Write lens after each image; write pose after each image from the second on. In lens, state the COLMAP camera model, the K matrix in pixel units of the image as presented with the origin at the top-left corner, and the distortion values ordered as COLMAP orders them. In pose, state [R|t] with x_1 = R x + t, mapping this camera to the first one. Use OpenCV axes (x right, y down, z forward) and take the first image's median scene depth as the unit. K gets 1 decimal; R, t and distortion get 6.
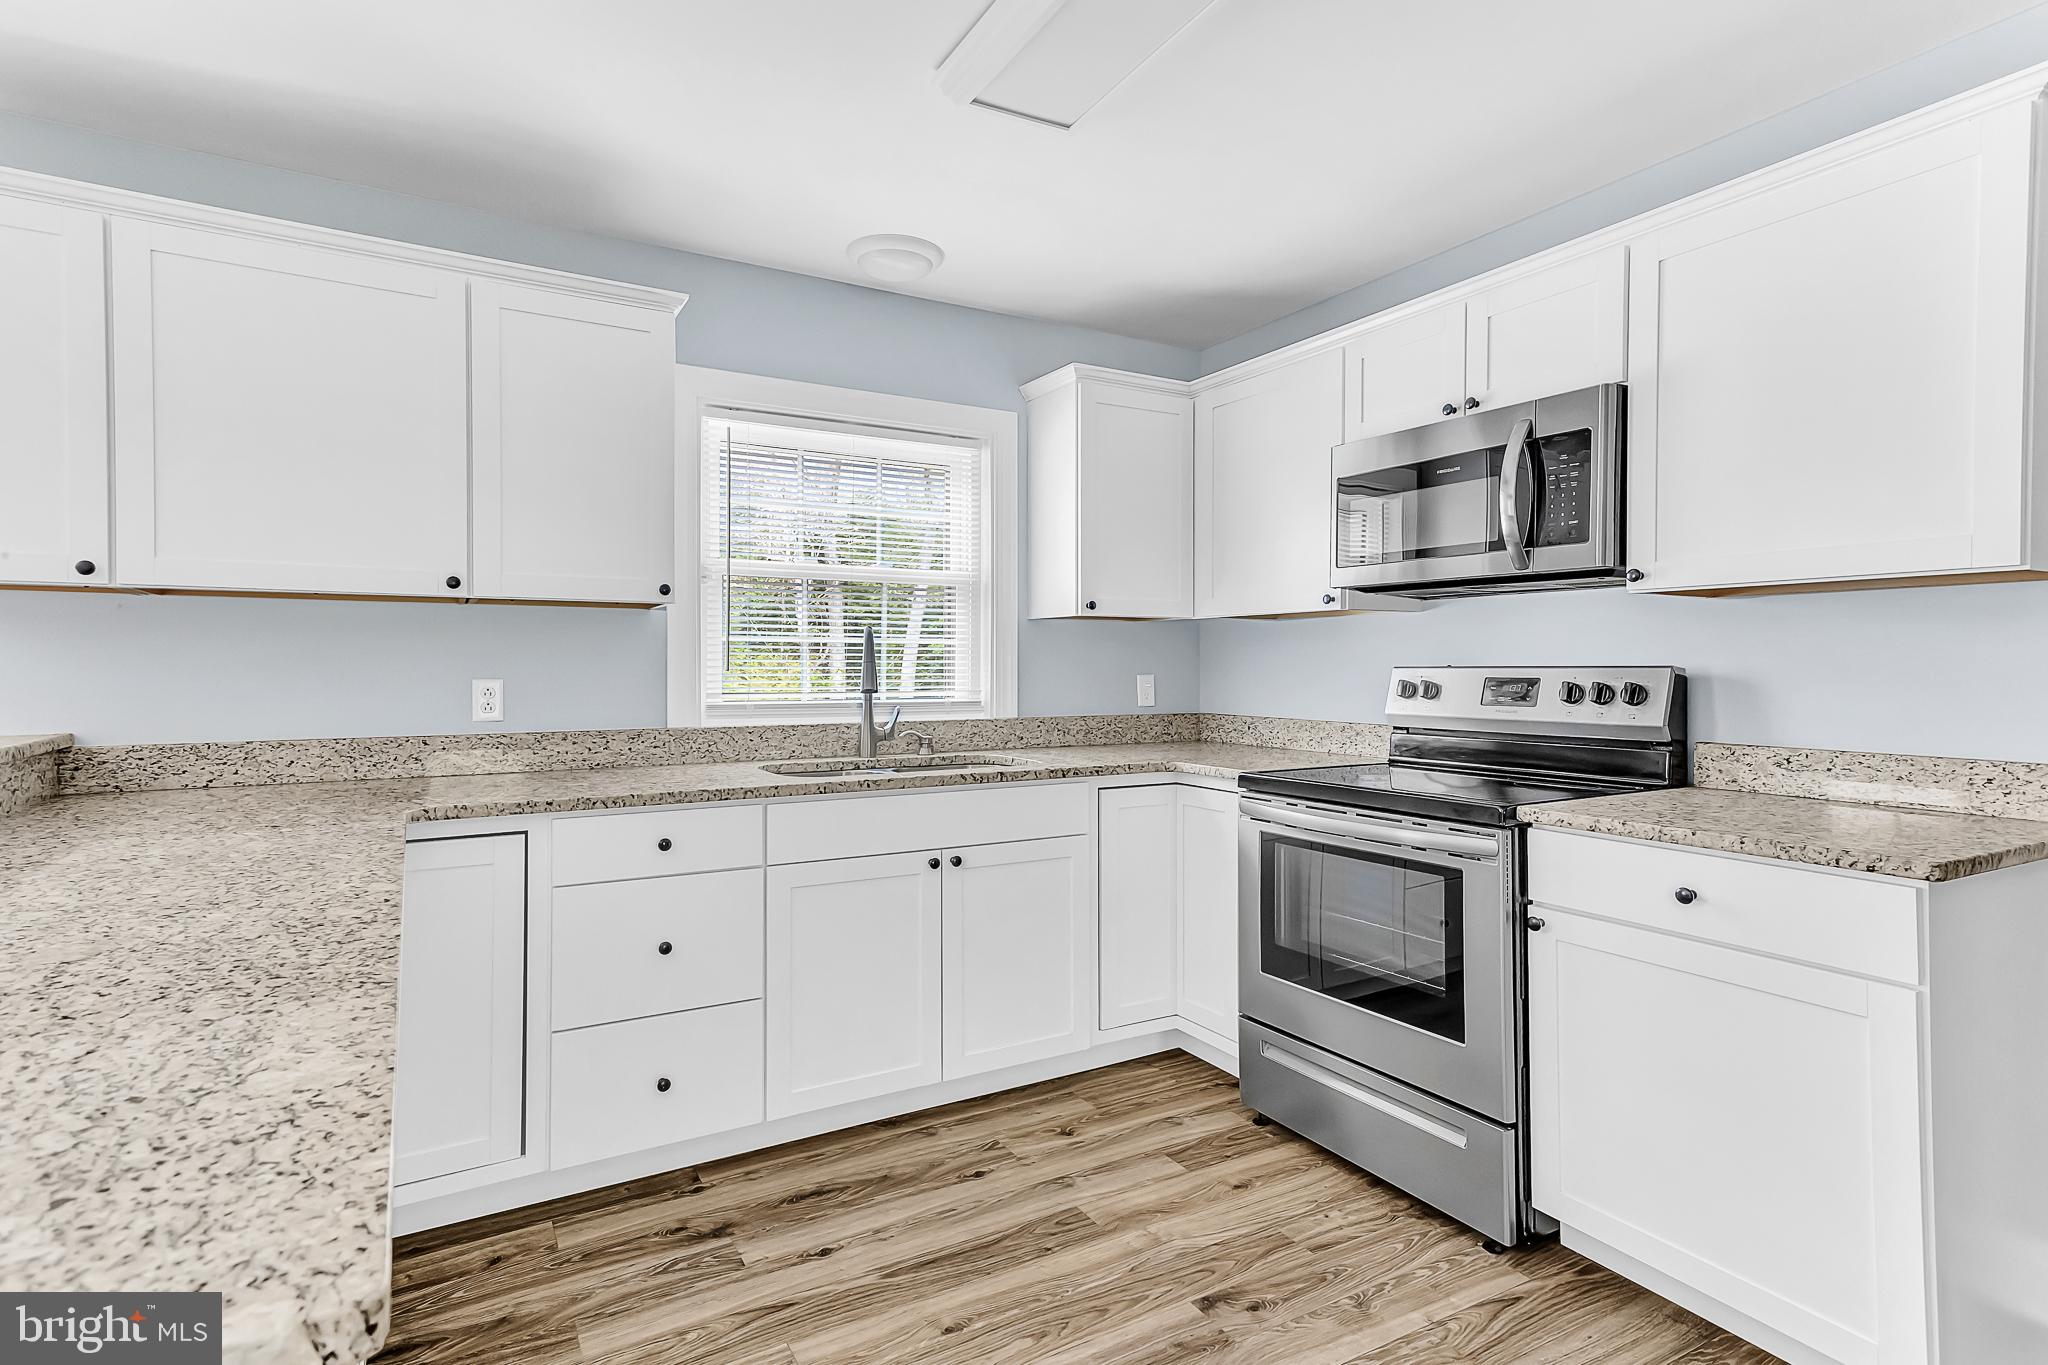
lens RADIAL K [[1015.1, 0, 1058.0], [0, 1015.1, 670.3], [0, 0, 1]] dist [0.032183, 0.000318]
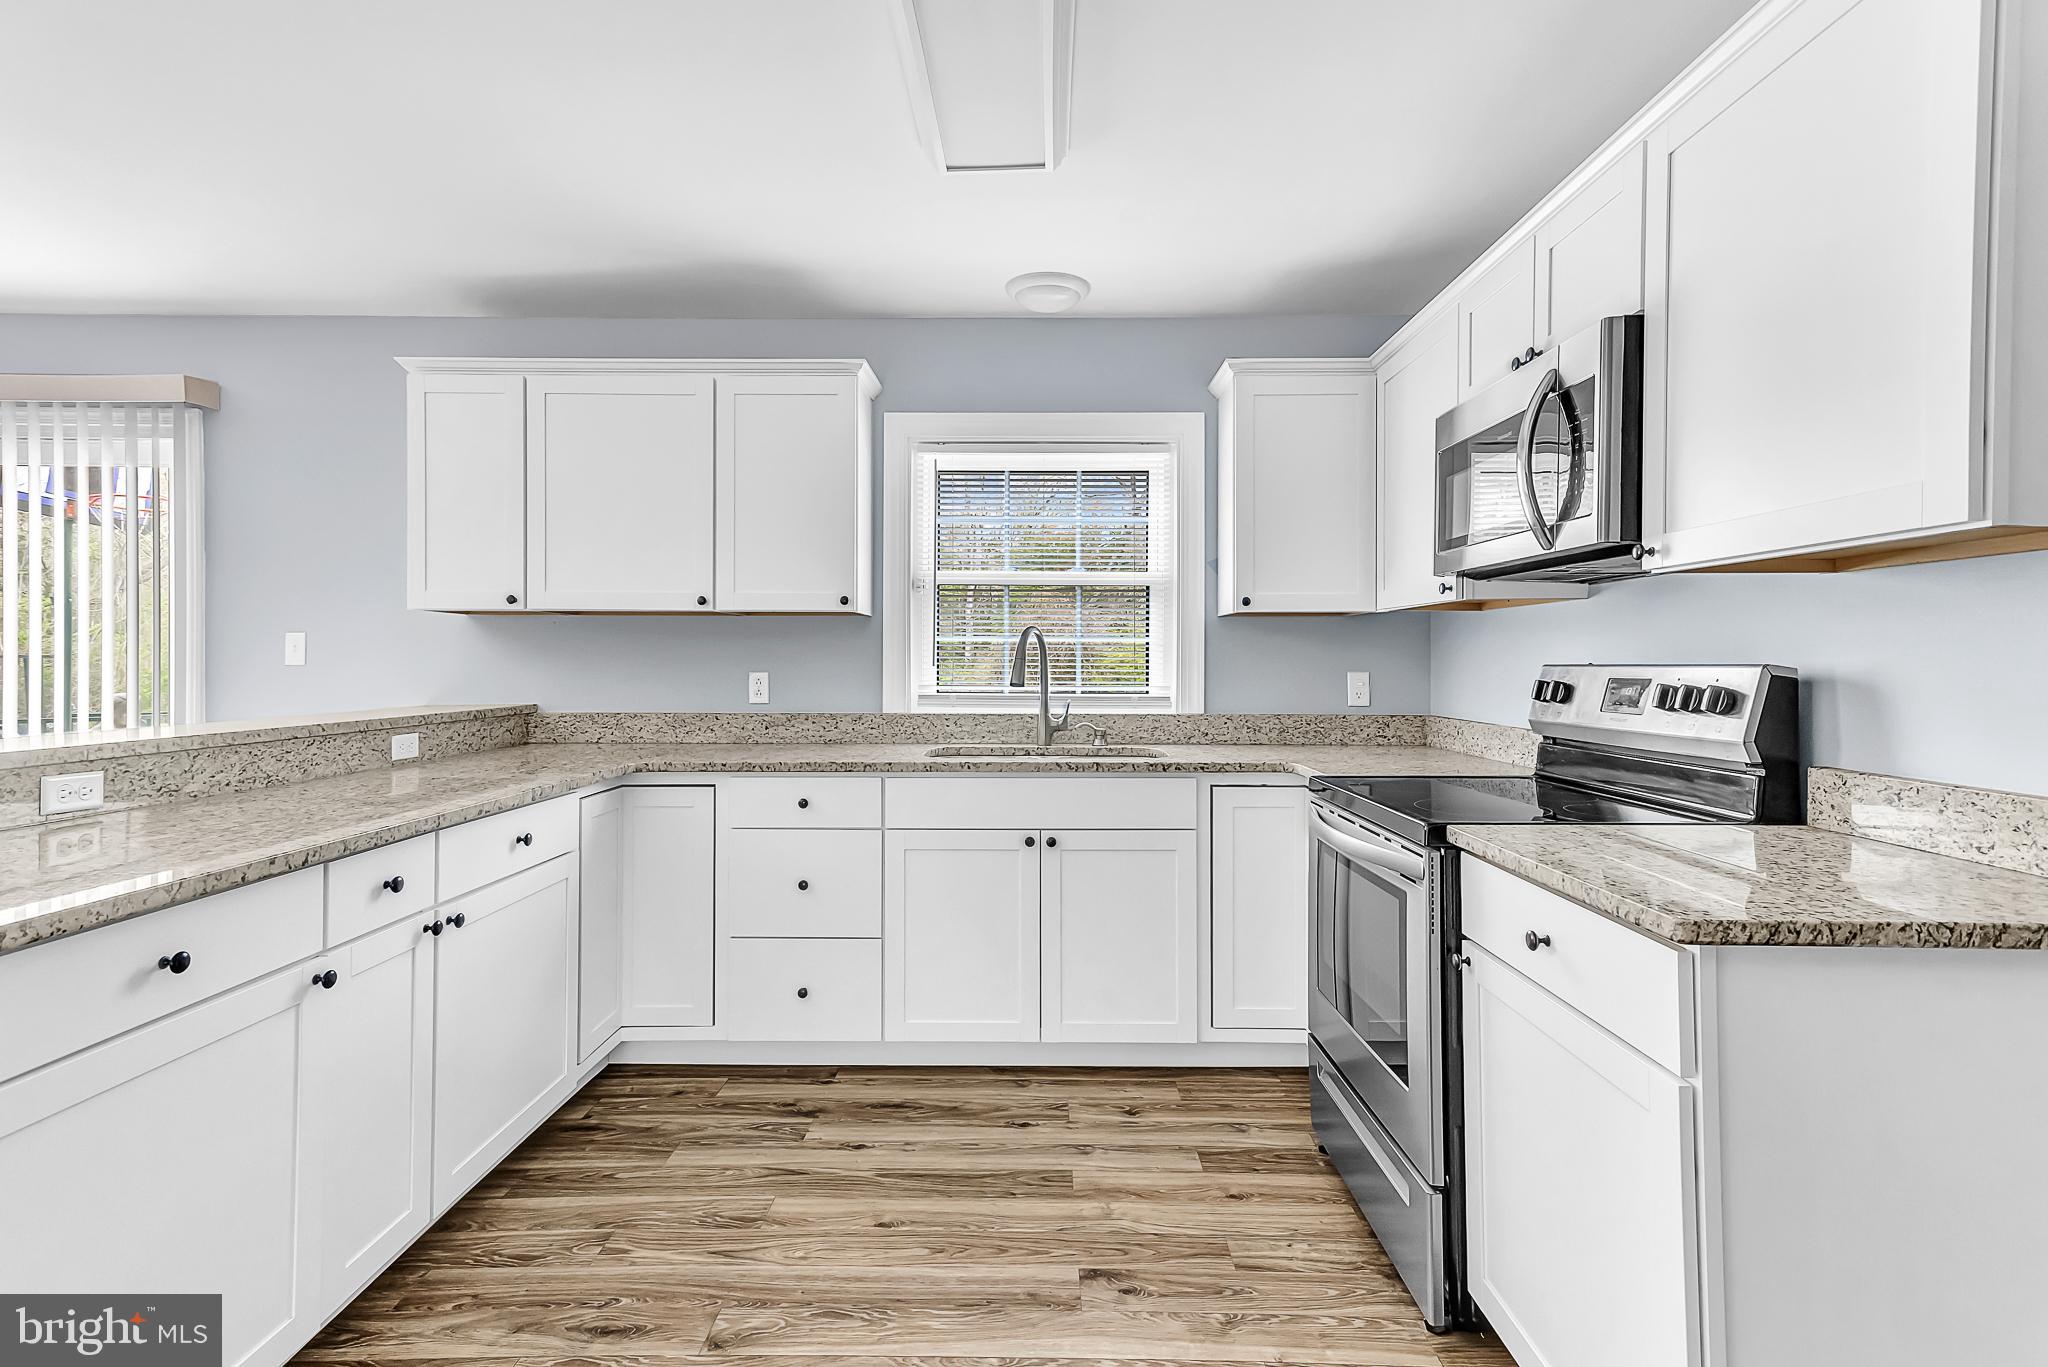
lens RADIAL K [[1024.3, 0, 1028.5], [0, 1024.3, 663.7], [0, 0, 1]] dist [0.025521, 0.000458]
pose [[0.857158, 0.002701, -0.515047, 0.494156], [-0.003886, 0.999992, -0.001223, -0.001775], [0.515040, 0.003050, 0.857161, 0.052211]]
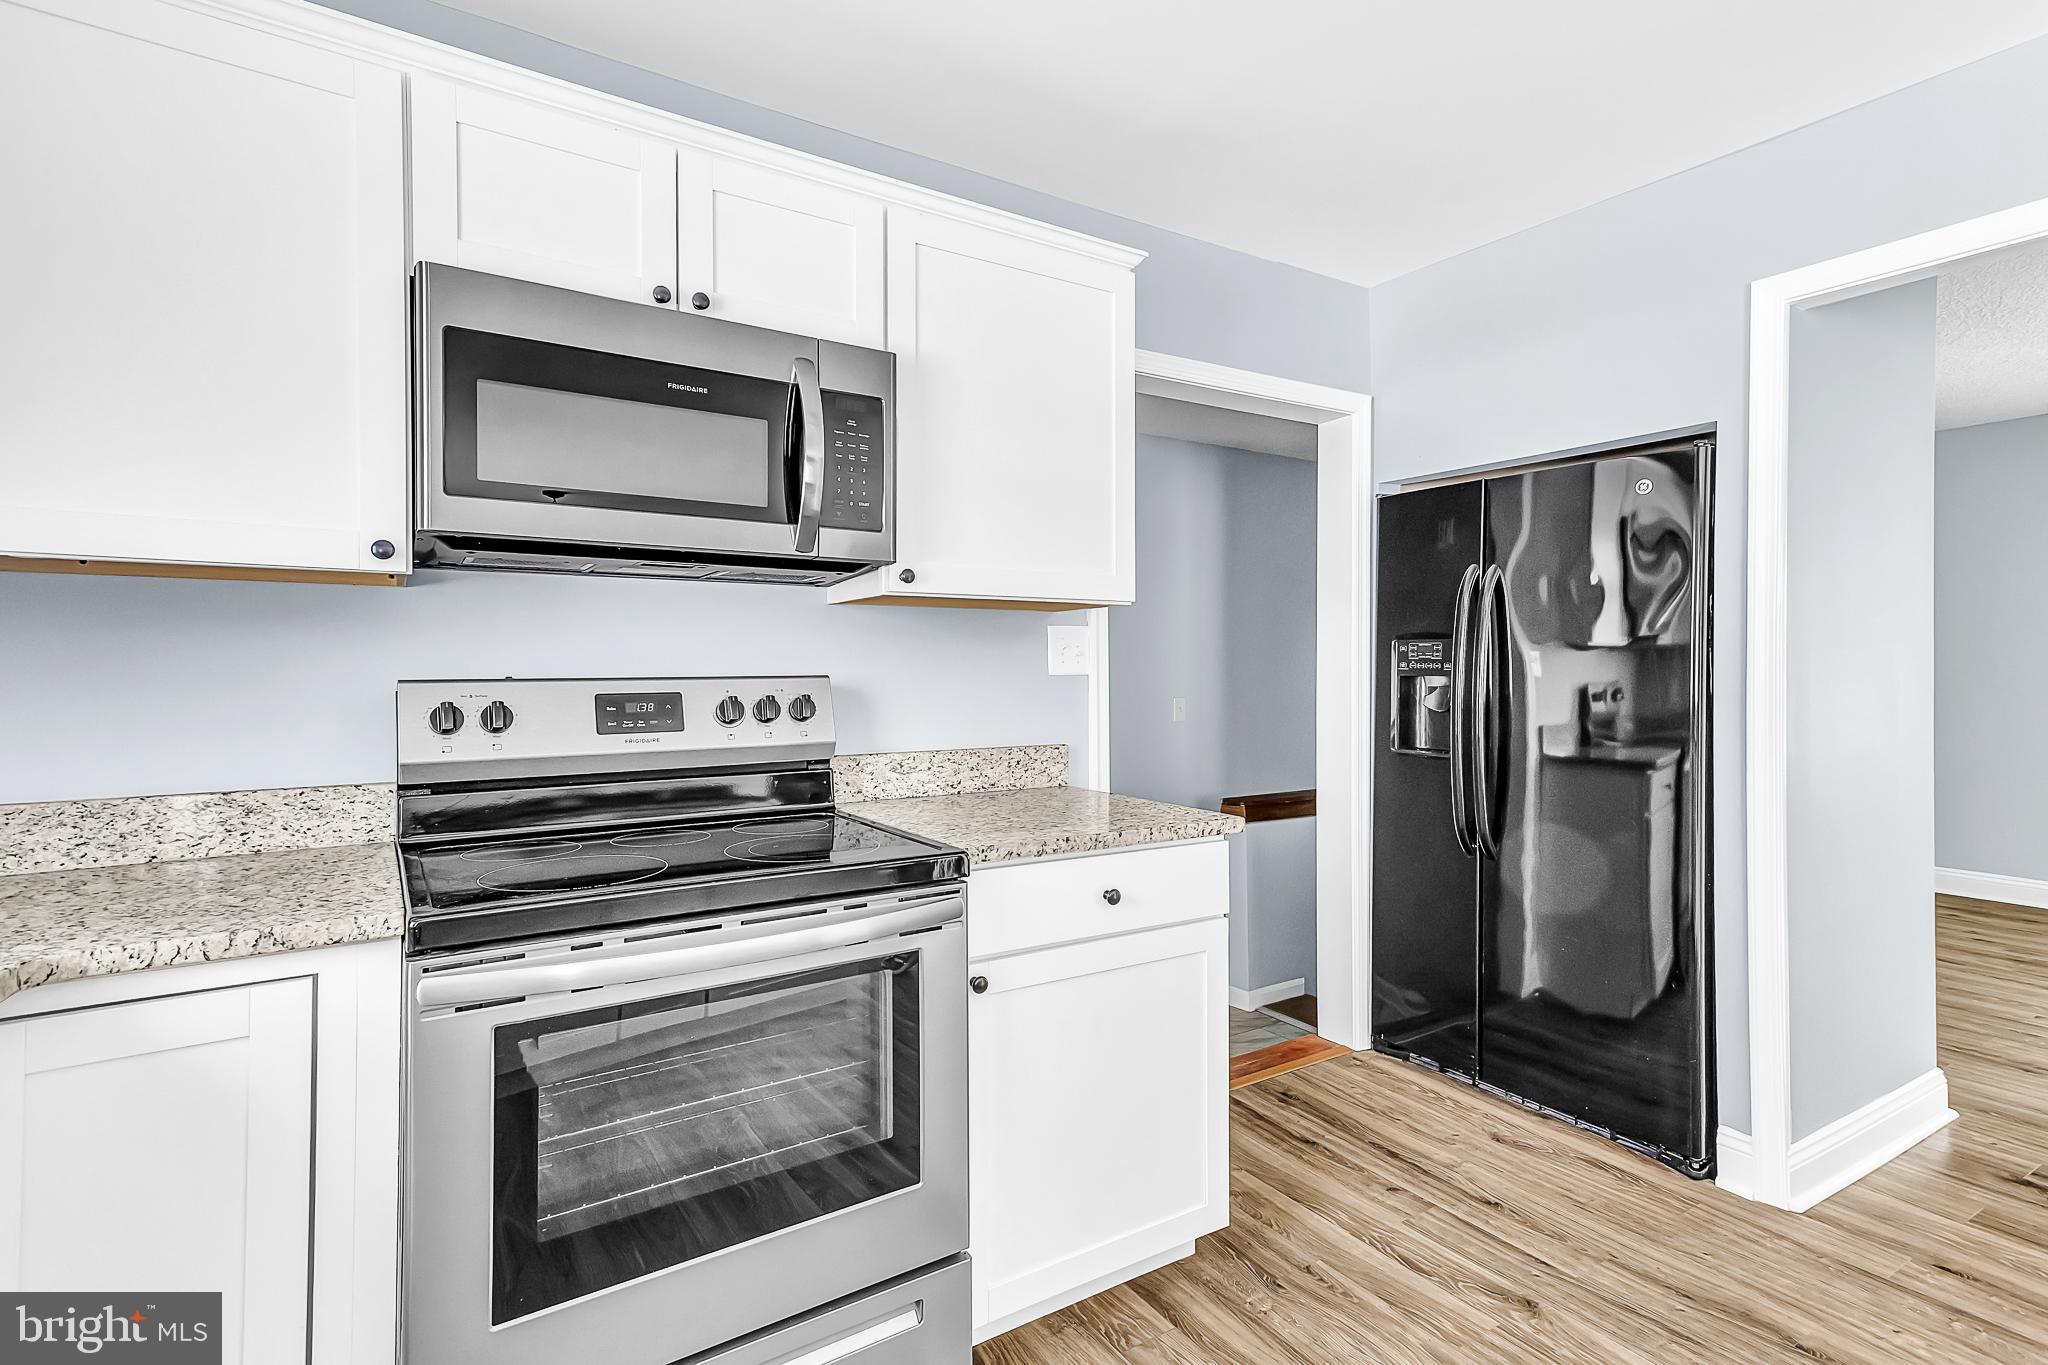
lens RADIAL K [[1000.8, 0, 973.2], [0, 1000.8, 681.5], [0, 0, 1]] dist [0.031841, 0.001425]
pose [[-0.014886, -0.007587, 0.999860, -0.286262], [0.007758, 0.999940, 0.007703, -0.004988], [-0.999859, 0.007872, -0.014826, 0.827687]]
